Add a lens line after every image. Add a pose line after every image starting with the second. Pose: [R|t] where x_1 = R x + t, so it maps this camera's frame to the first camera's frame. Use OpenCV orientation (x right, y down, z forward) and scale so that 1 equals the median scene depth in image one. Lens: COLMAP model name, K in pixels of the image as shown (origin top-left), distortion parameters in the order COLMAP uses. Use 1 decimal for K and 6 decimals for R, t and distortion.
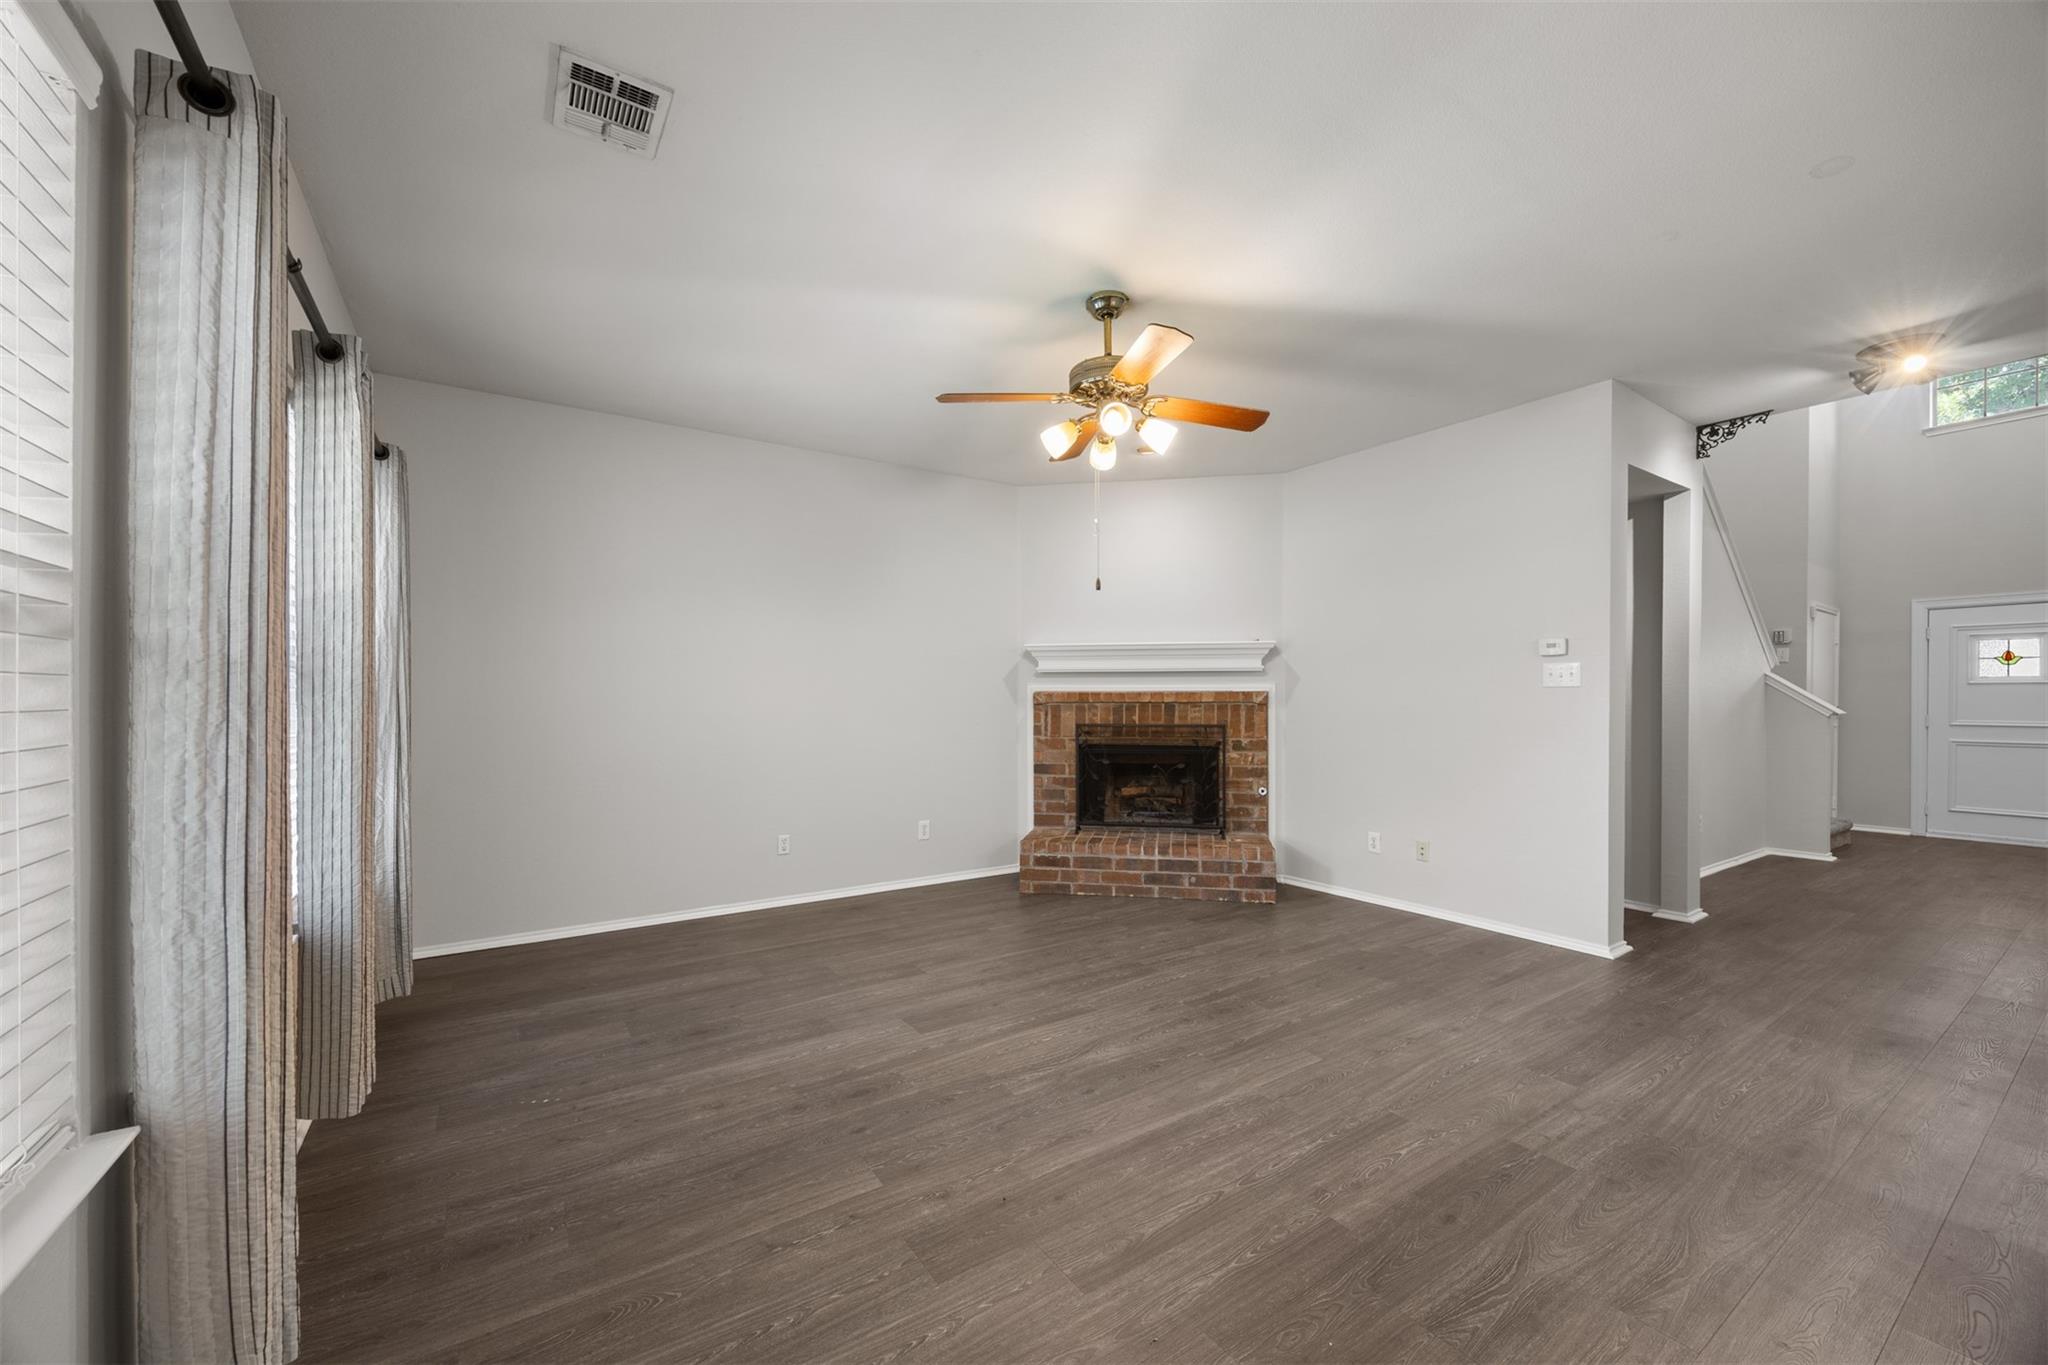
lens RADIAL K [[778.3, 0, 1027.2], [0, 778.3, 692.4], [0, 0, 1]] dist [-0.001459, 0.000346]
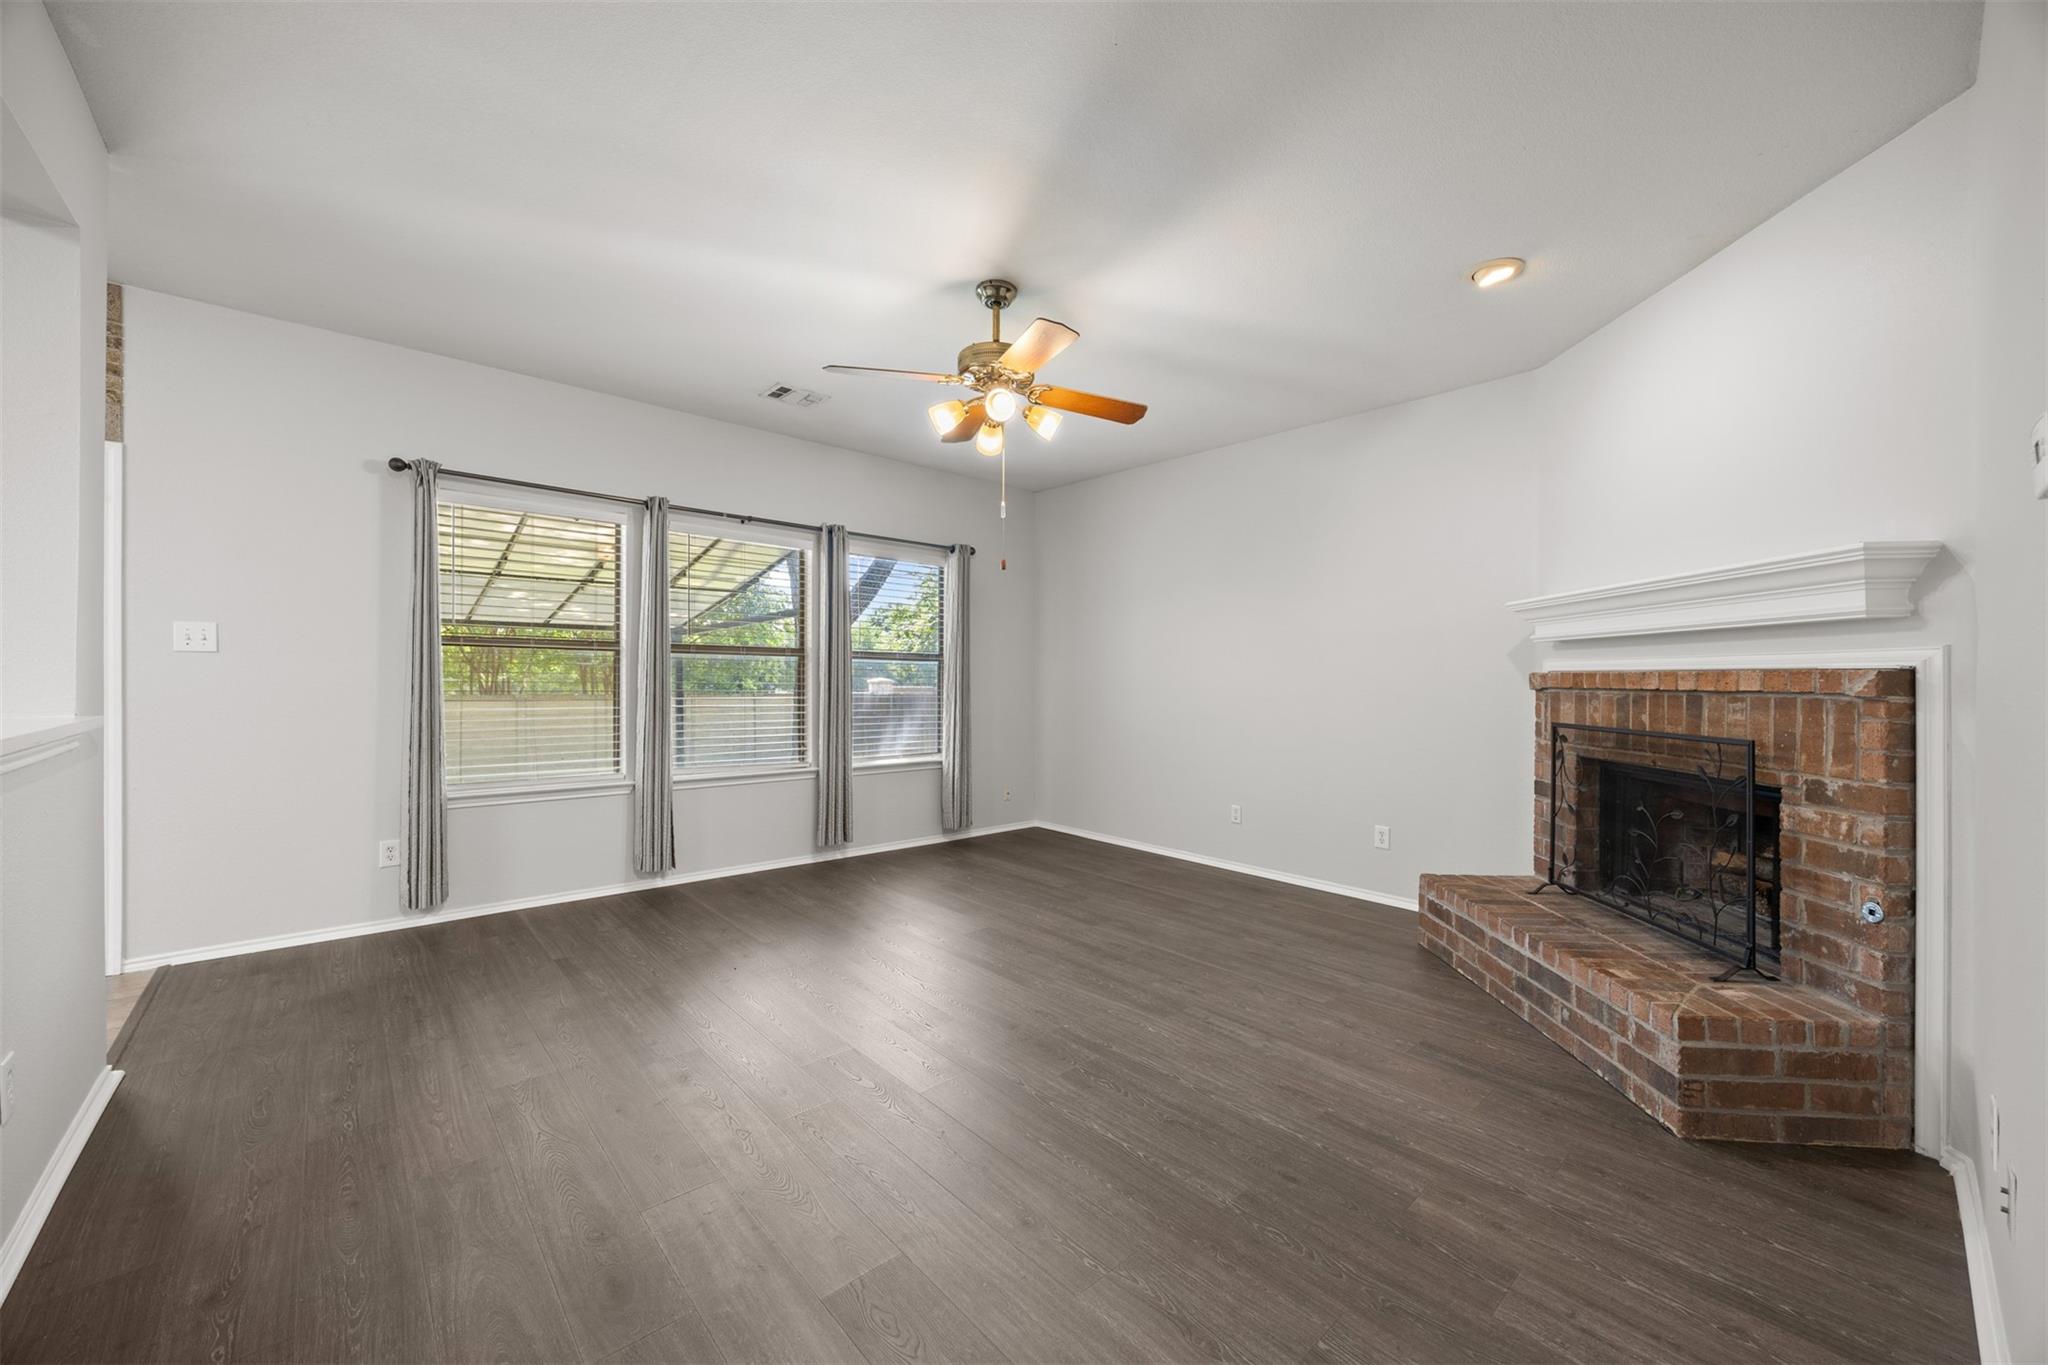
lens RADIAL K [[778.3, 0, 1042.8], [0, 778.3, 680.3], [0, 0, 1]] dist [-0.001459, 0.000346]
pose [[0.157594, 0.006105, -0.987485, 0.628758], [-0.002611, 0.999980, 0.005766, 0.004178], [0.987501, 0.001669, 0.157607, 0.501851]]
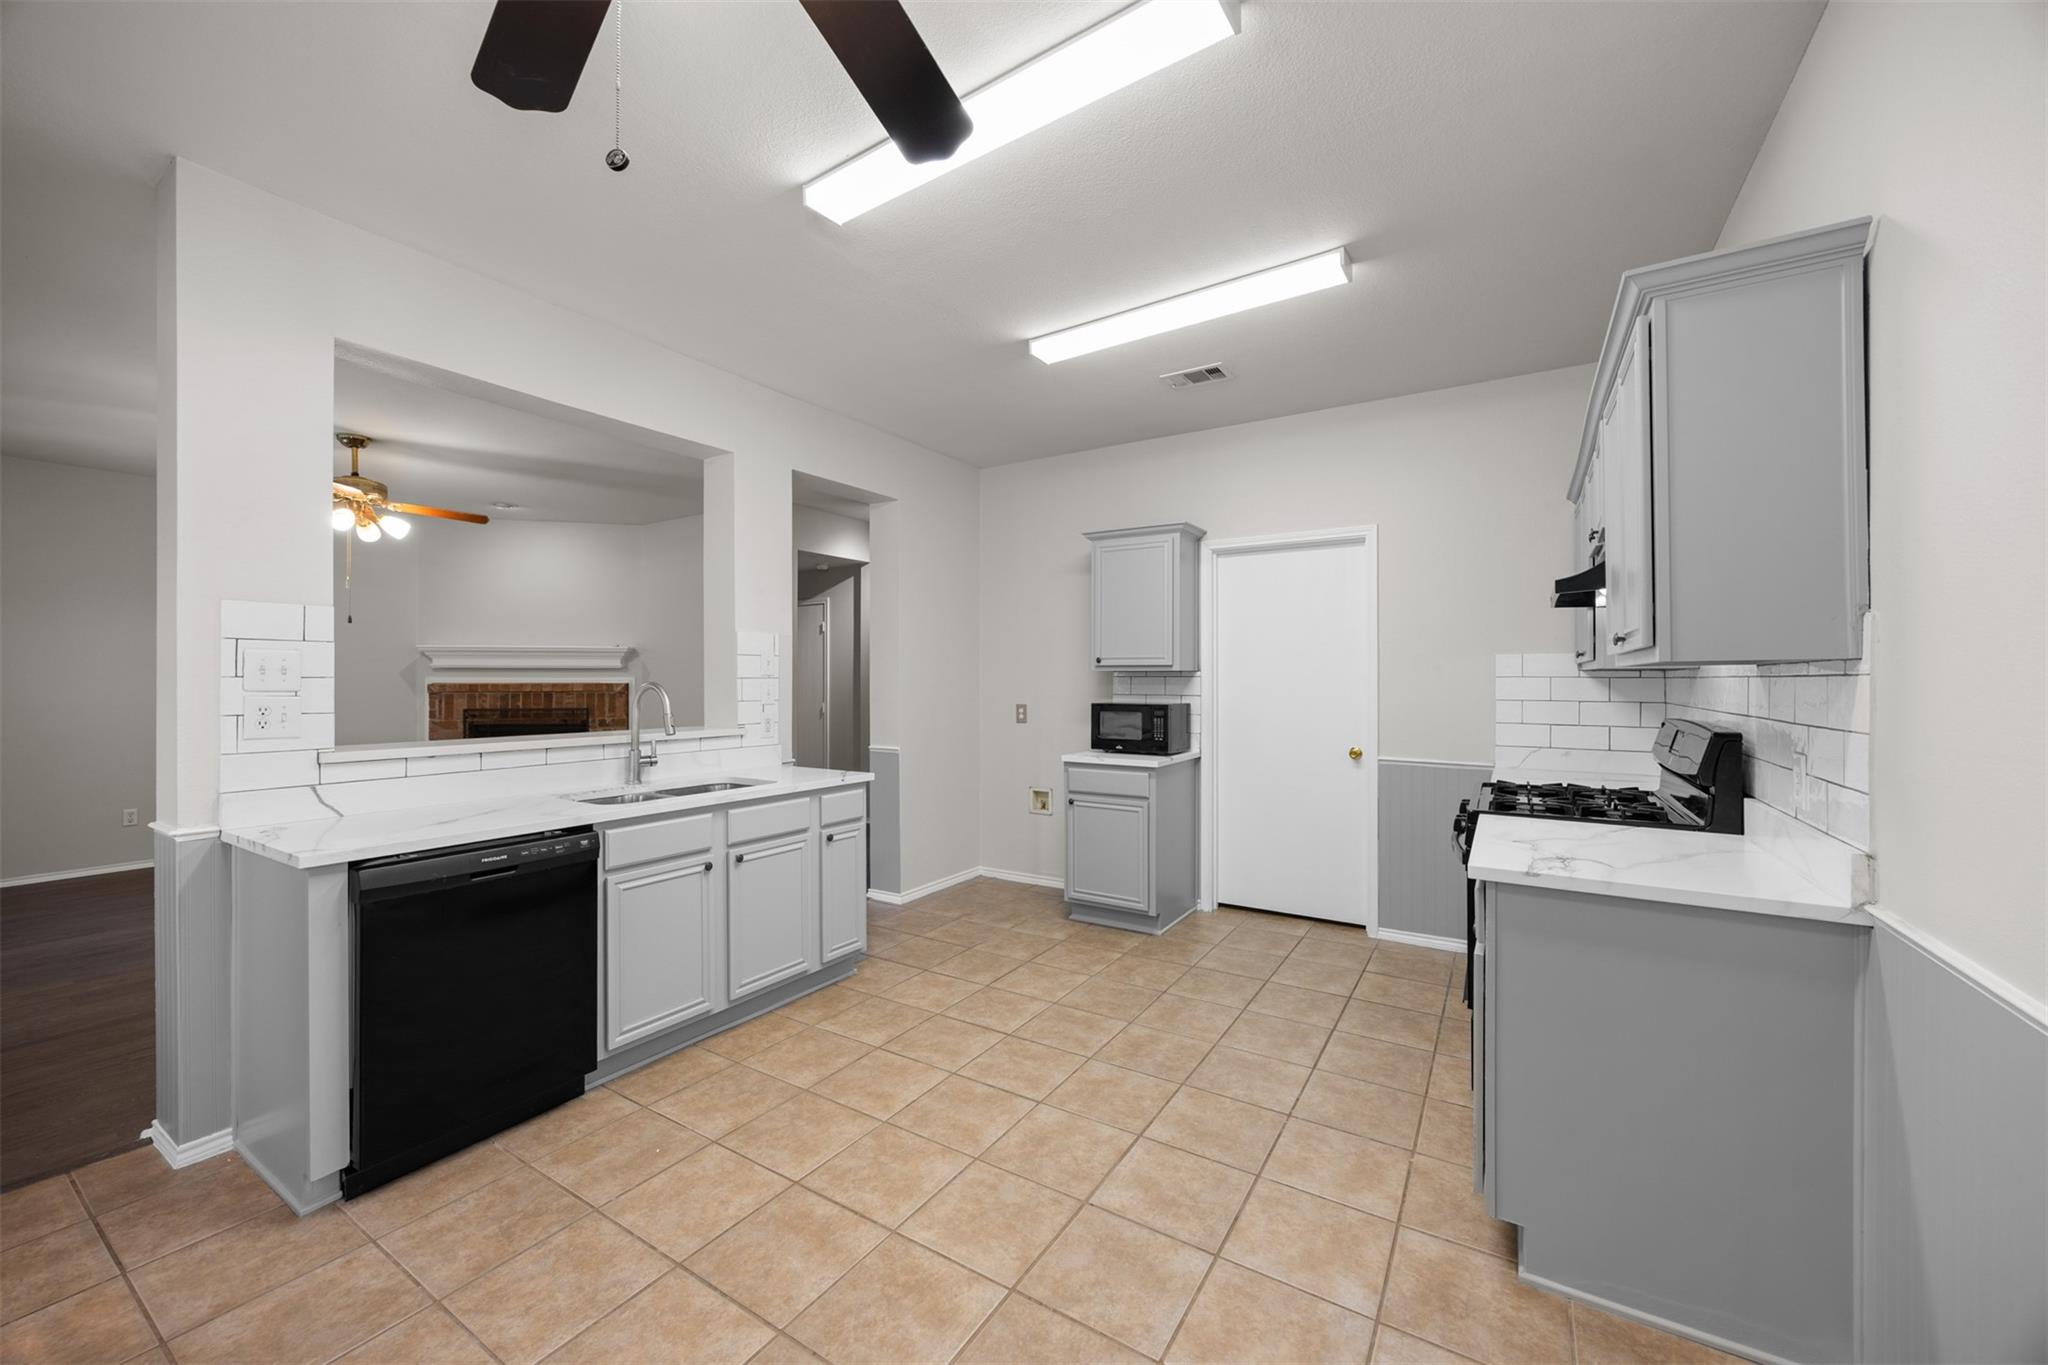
lens RADIAL K [[778.3, 0, 1019.6], [0, 778.3, 674.2], [0, 0, 1]] dist [-0.001459, 0.000346]
pose [[0.916592, 0.001832, 0.399819, 0.392872], [-0.002081, 0.999998, 0.000187, -0.018598], [-0.399818, -0.001004, 0.916594, -0.532620]]
